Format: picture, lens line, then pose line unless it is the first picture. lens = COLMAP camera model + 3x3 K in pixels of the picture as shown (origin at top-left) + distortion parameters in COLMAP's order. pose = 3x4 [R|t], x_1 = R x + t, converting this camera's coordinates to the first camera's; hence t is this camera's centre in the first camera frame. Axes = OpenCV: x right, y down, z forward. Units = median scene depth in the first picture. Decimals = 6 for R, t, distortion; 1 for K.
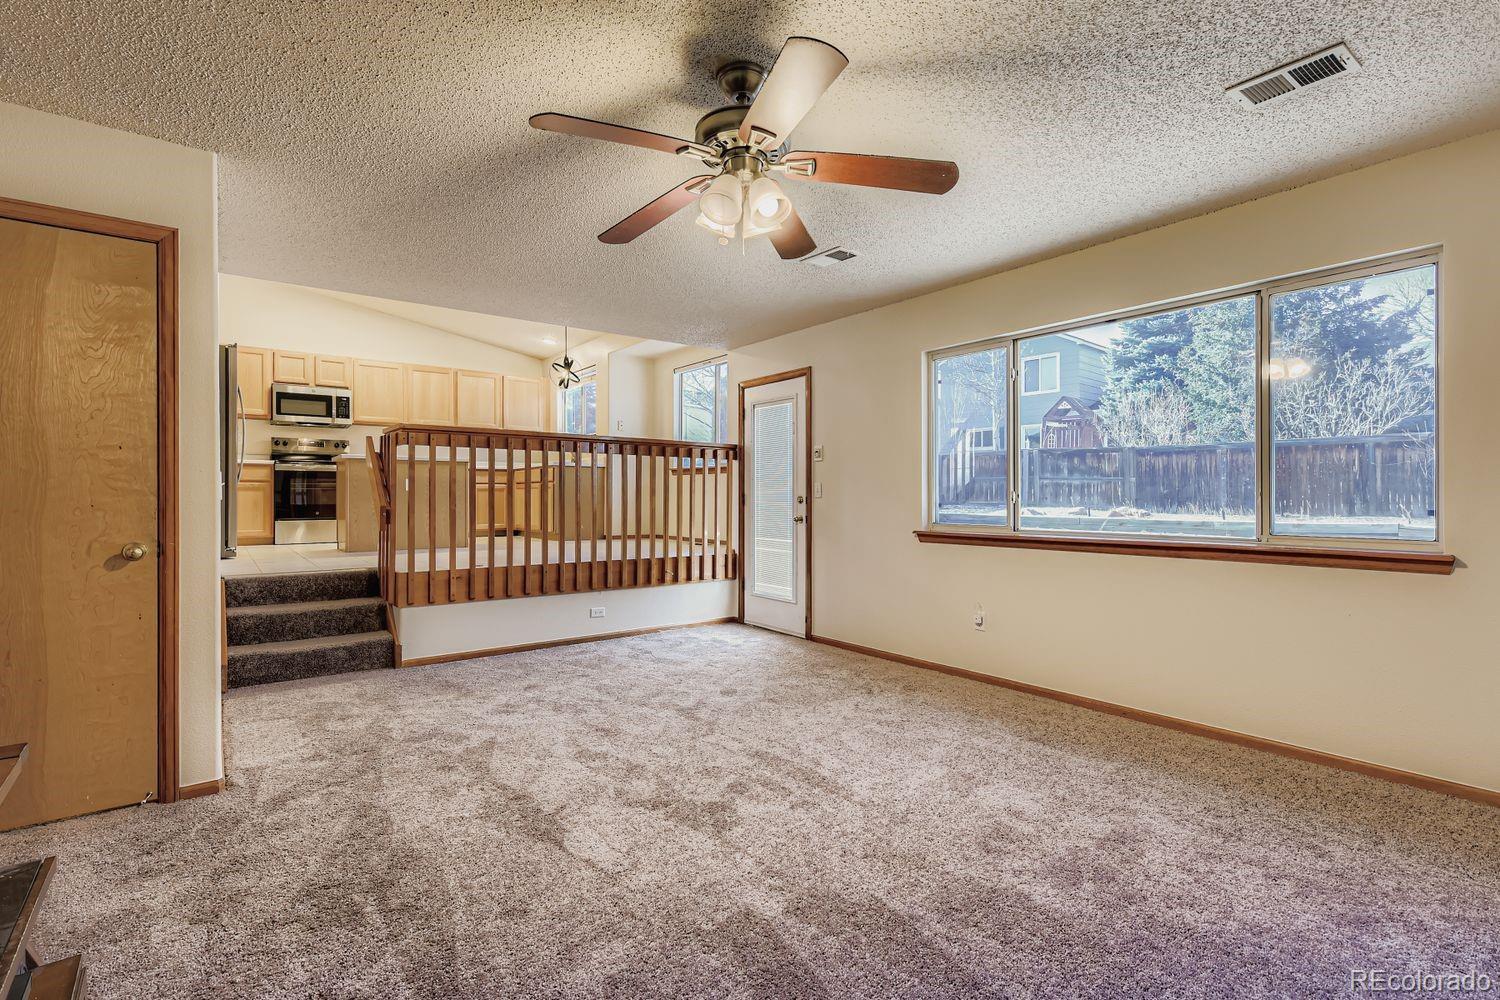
lens RADIAL K [[686.3, 0, 768.7], [0, 686.3, 496.4], [0, 0, 1]] dist [0.000771, -0.000167]
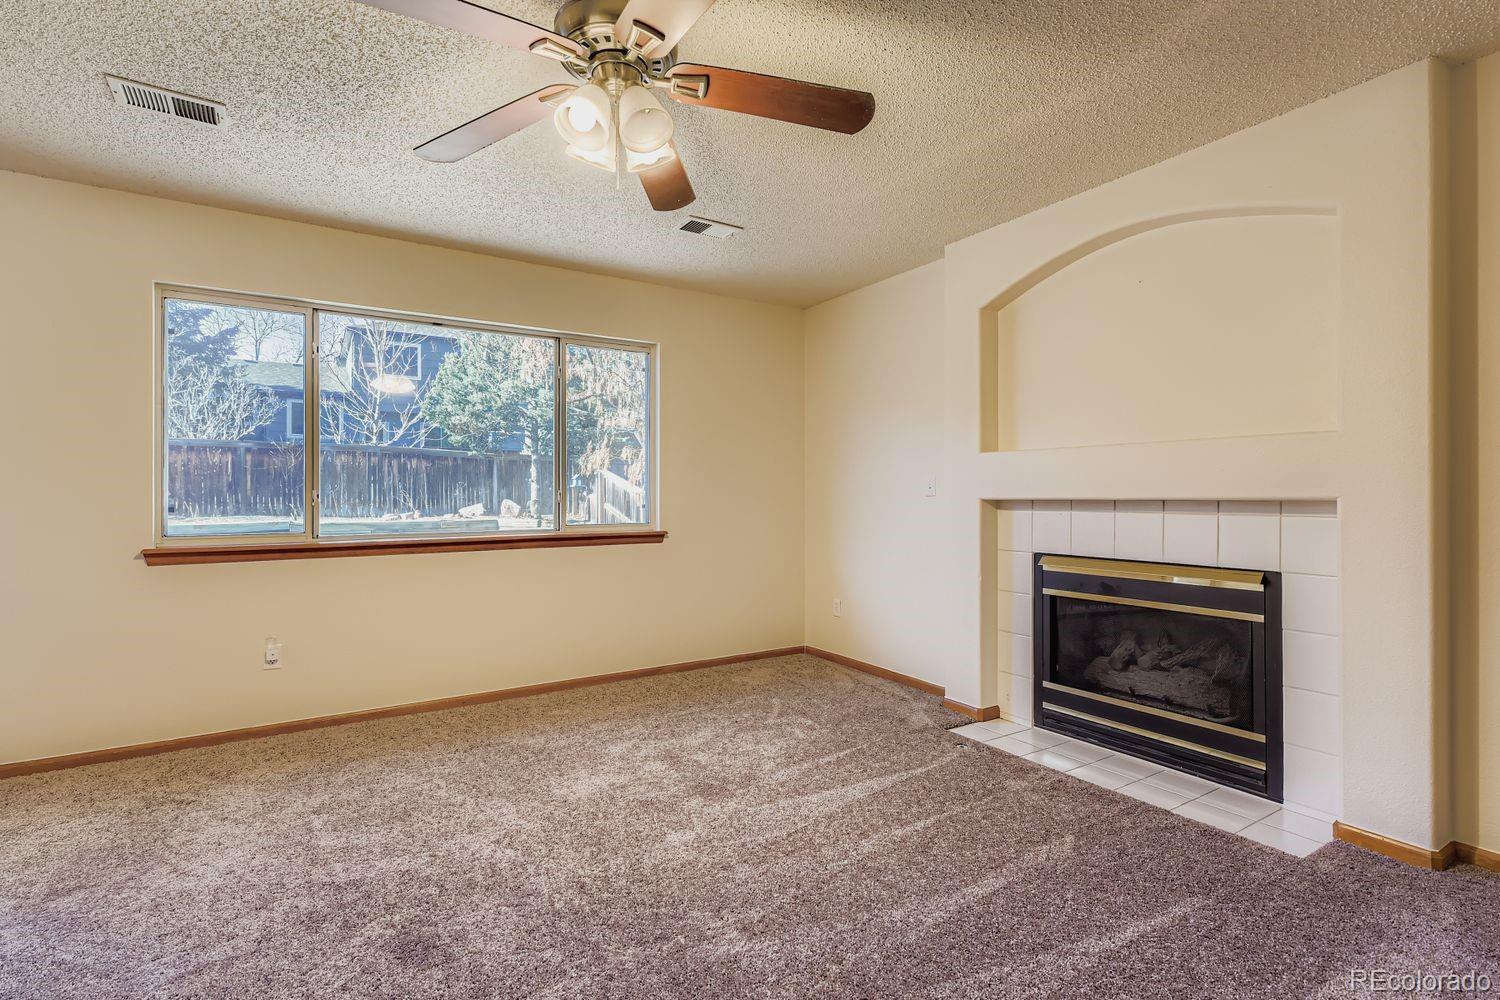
lens RADIAL K [[686.3, 0, 733.7], [0, 686.3, 491.7], [0, 0, 1]] dist [0.000771, -0.000167]
pose [[0.117040, 0.005952, 0.993109, -0.376012], [0.002360, 0.999978, -0.006271, 0.000228], [-0.993124, 0.003078, 0.117023, 0.362865]]
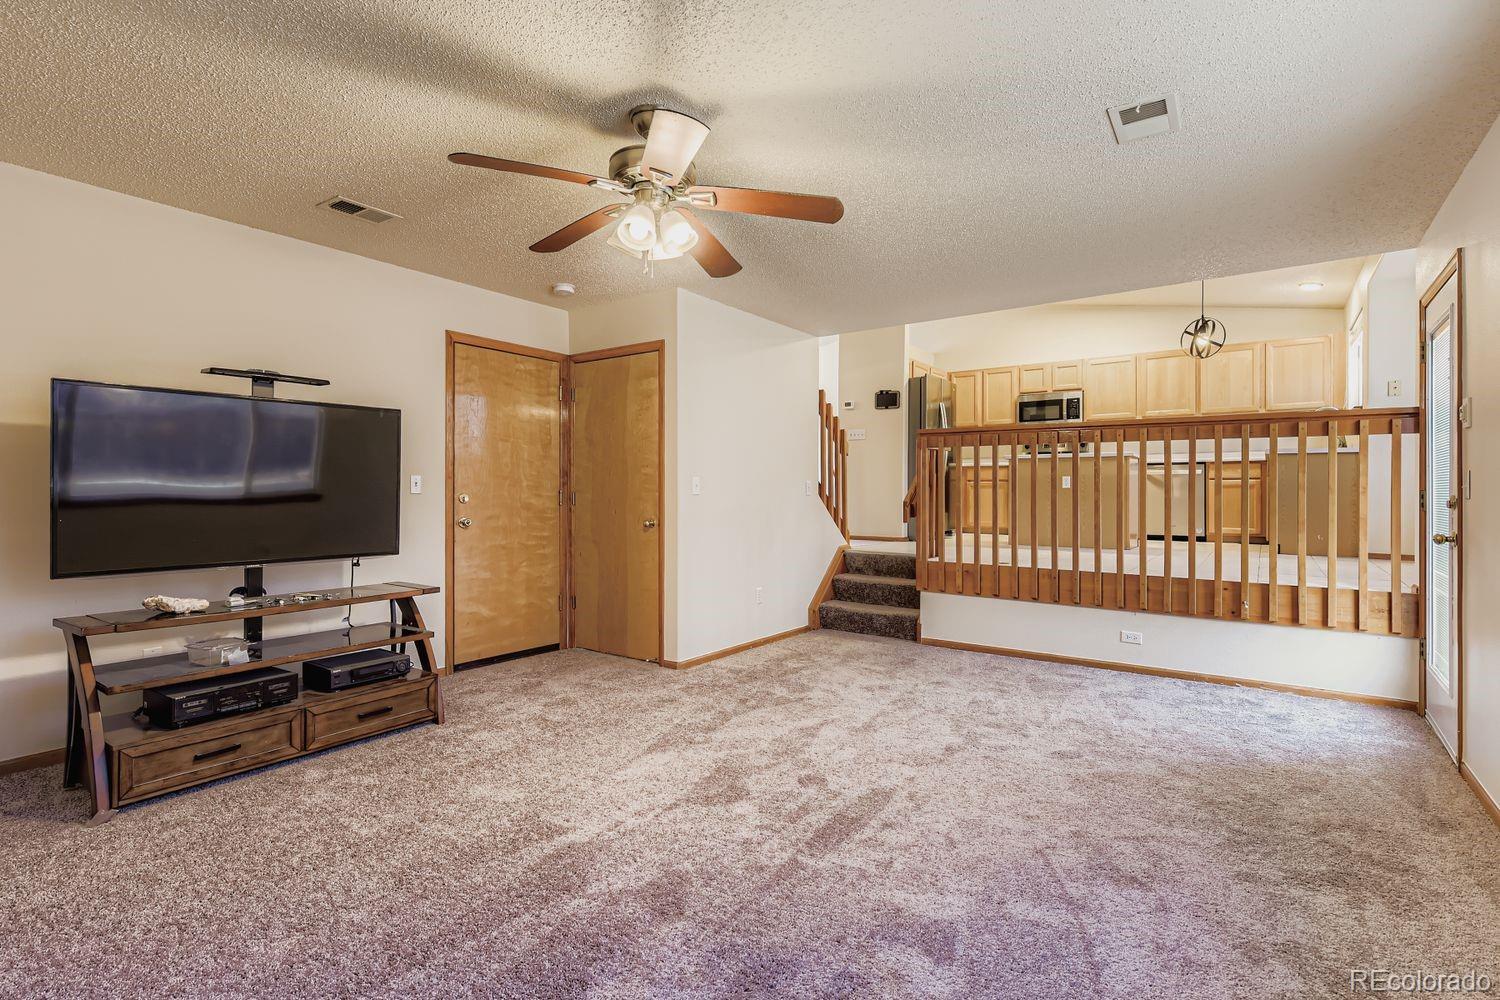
lens RADIAL K [[722.7, 0, 748.5], [0, 722.7, 496.4], [0, 0, 1]] dist [0.010960, -0.000443]
pose [[0.273763, 0.007807, -0.961765, 0.531215], [-0.005209, 0.999964, 0.006635, -0.001850], [0.961783, 0.003193, 0.273794, 0.389421]]
